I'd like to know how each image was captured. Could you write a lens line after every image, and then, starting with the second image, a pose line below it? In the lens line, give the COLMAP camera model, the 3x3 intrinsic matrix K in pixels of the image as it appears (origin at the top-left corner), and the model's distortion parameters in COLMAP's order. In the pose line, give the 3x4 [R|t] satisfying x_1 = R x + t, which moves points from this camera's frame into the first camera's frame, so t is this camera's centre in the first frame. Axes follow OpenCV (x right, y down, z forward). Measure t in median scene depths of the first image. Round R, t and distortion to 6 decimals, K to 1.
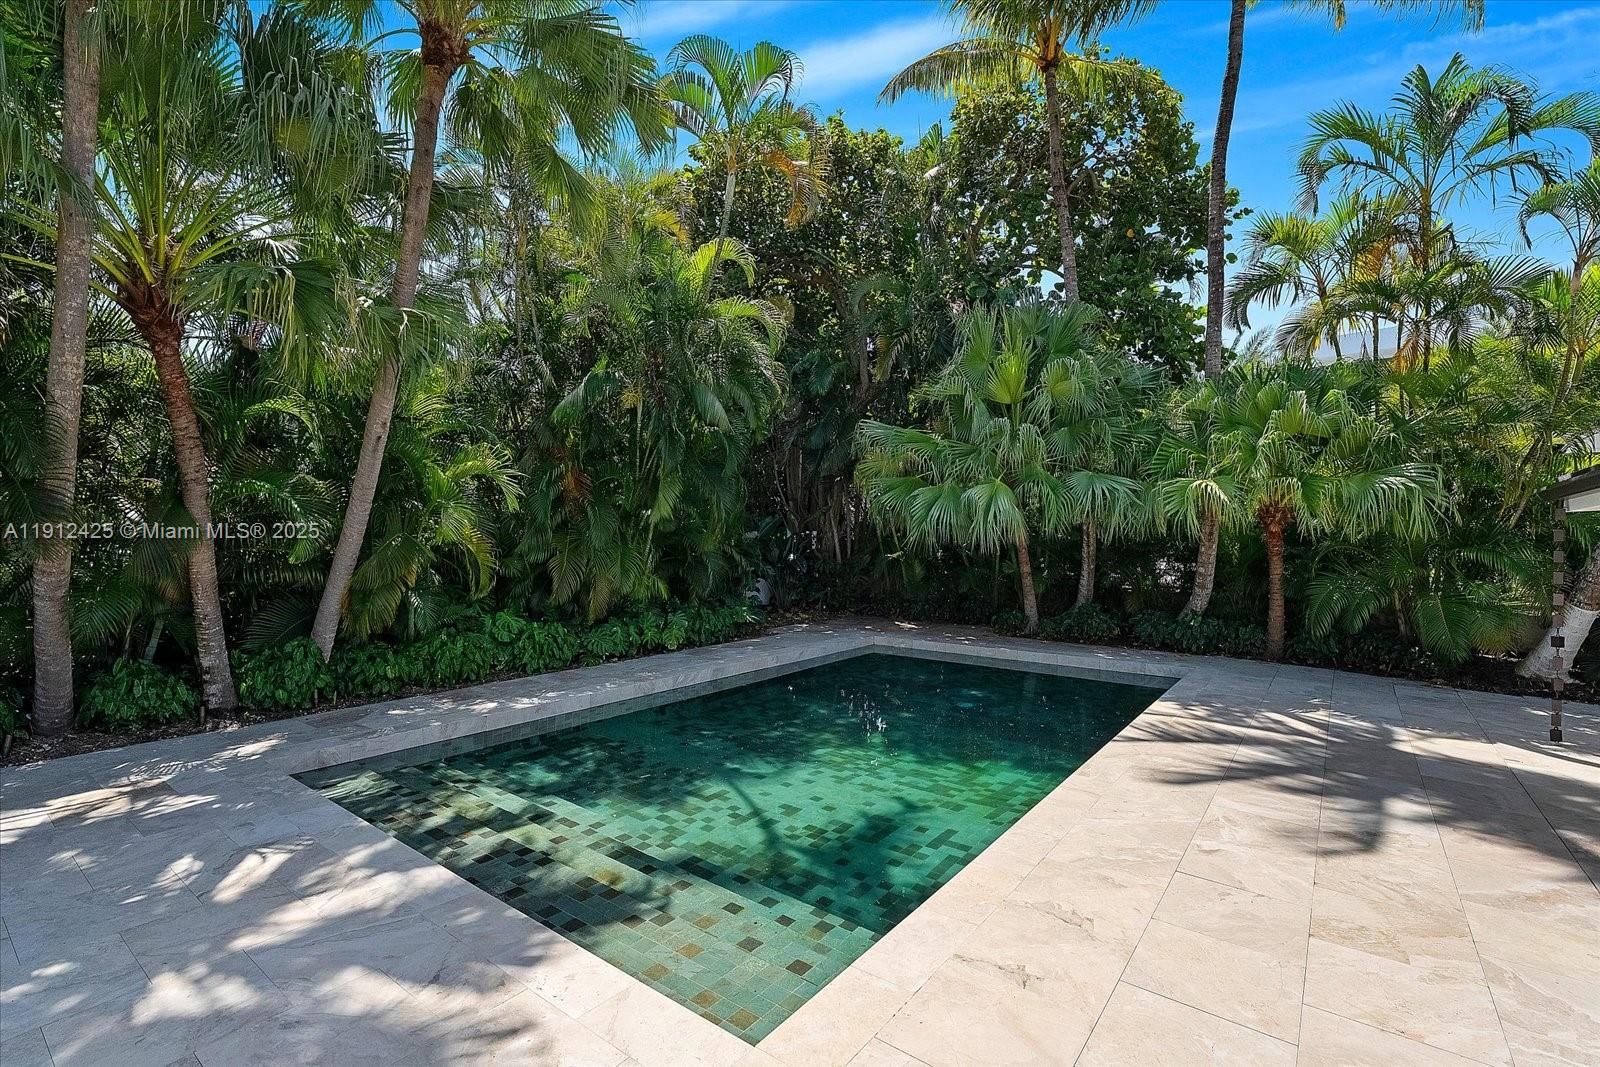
lens RADIAL K [[701.9, 0, 802.1], [0, 701.9, 531.8], [0, 0, 1]] dist [-0.015360, 0.000556]
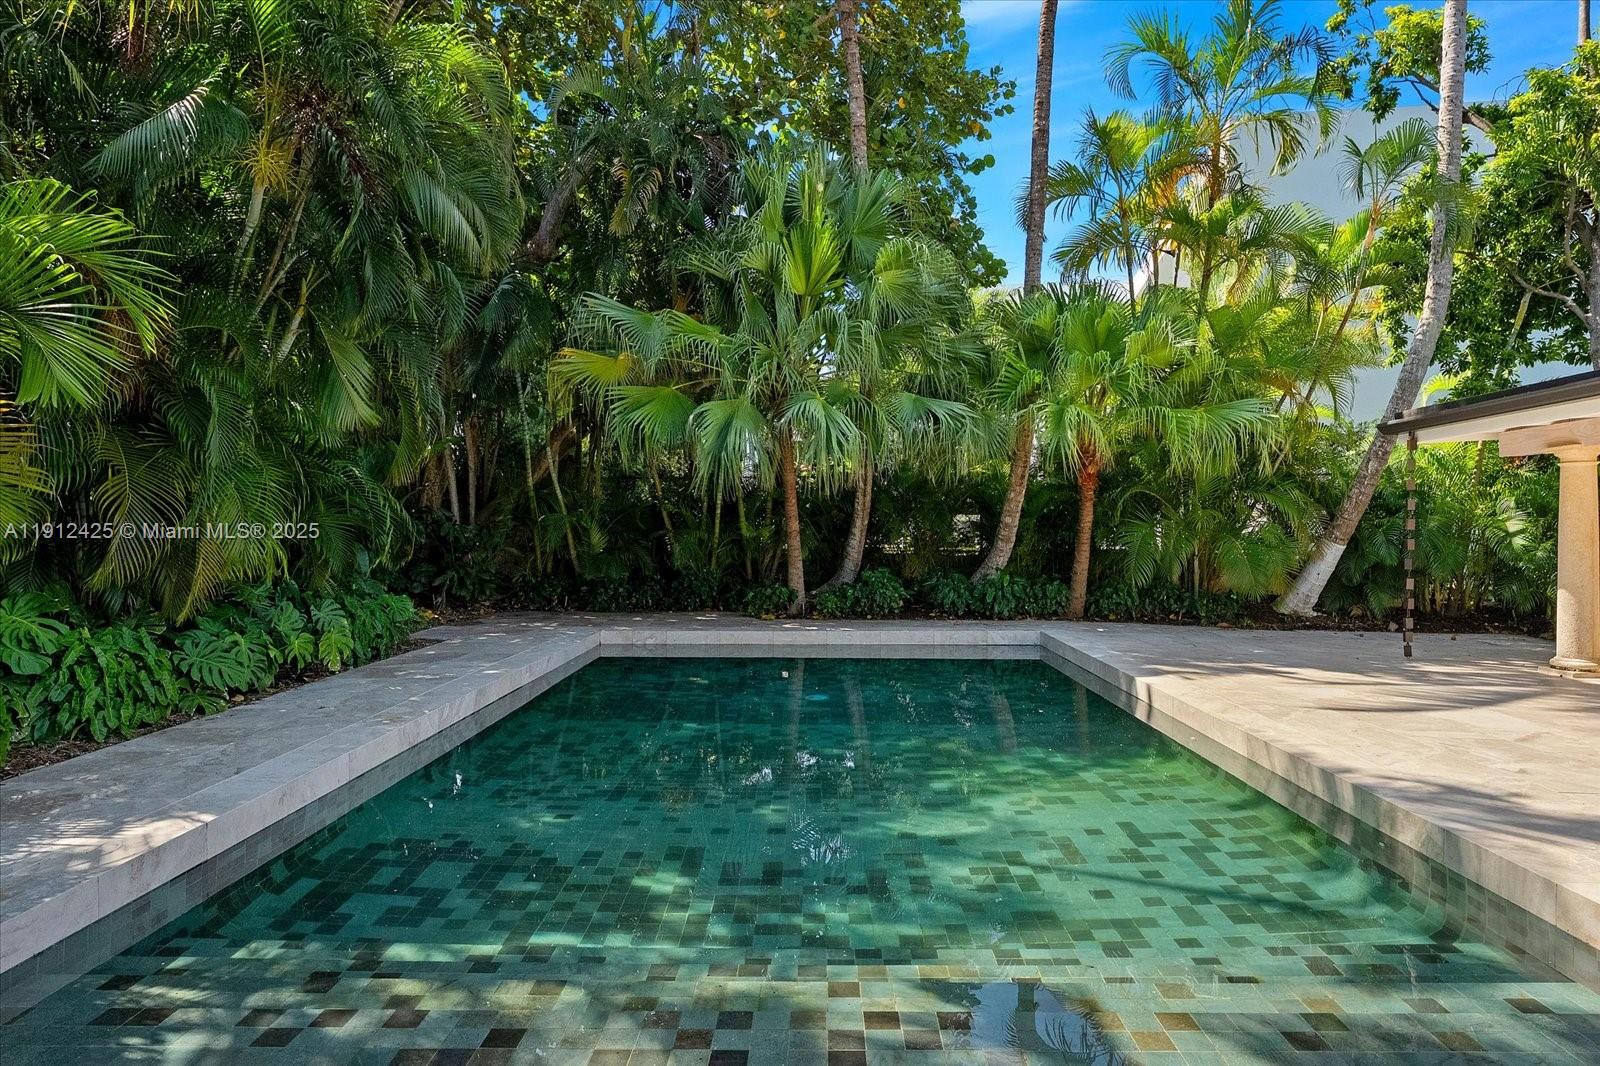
lens RADIAL K [[959.3, 0, 796.5], [0, 959.3, 541.2], [0, 0, 1]] dist [-0.003767, -0.000346]
pose [[0.802150, -0.013761, 0.596964, -0.363811], [-0.000759, 0.999710, 0.024065, 0.058309], [-0.597122, -0.019757, 0.801907, 0.245435]]
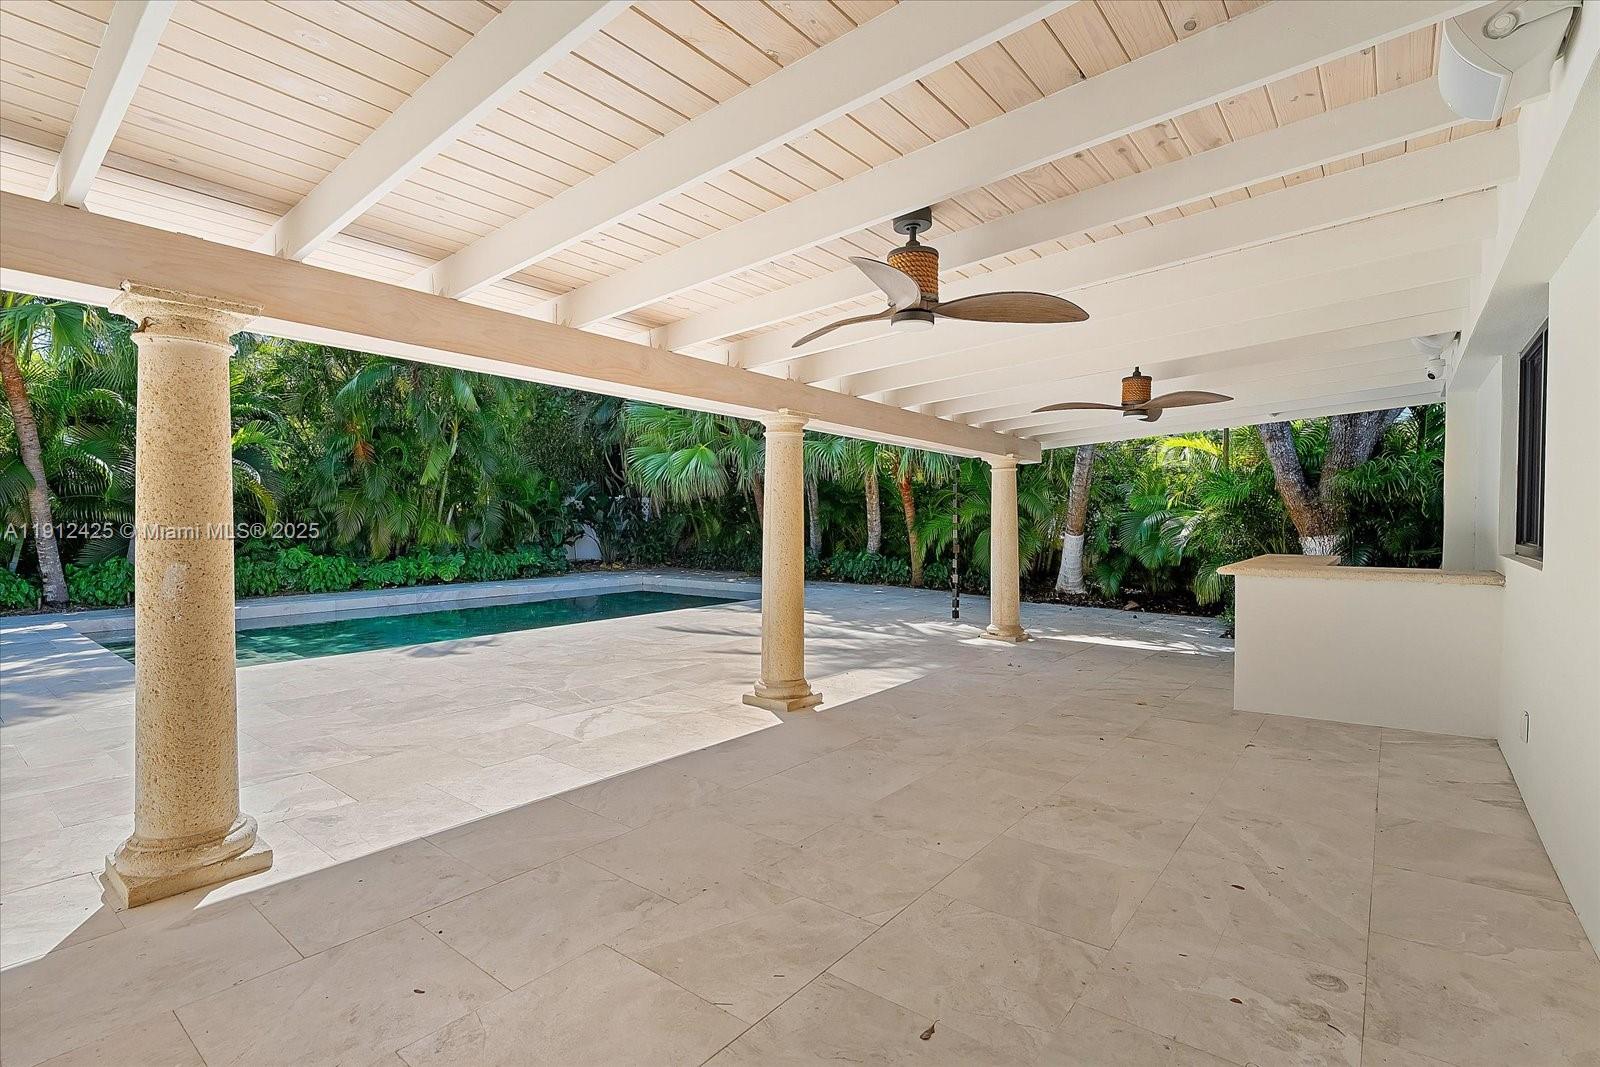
lens RADIAL K [[744.0, 0, 798.0], [0, 744.0, 531.6], [0, 0, 1]] dist [0.001726, -0.000146]
pose [[0.998918, -0.008540, -0.045711, 0.557925], [0.009463, 0.999755, 0.020006, 0.060978], [0.045529, -0.020417, 0.998754, -0.348784]]
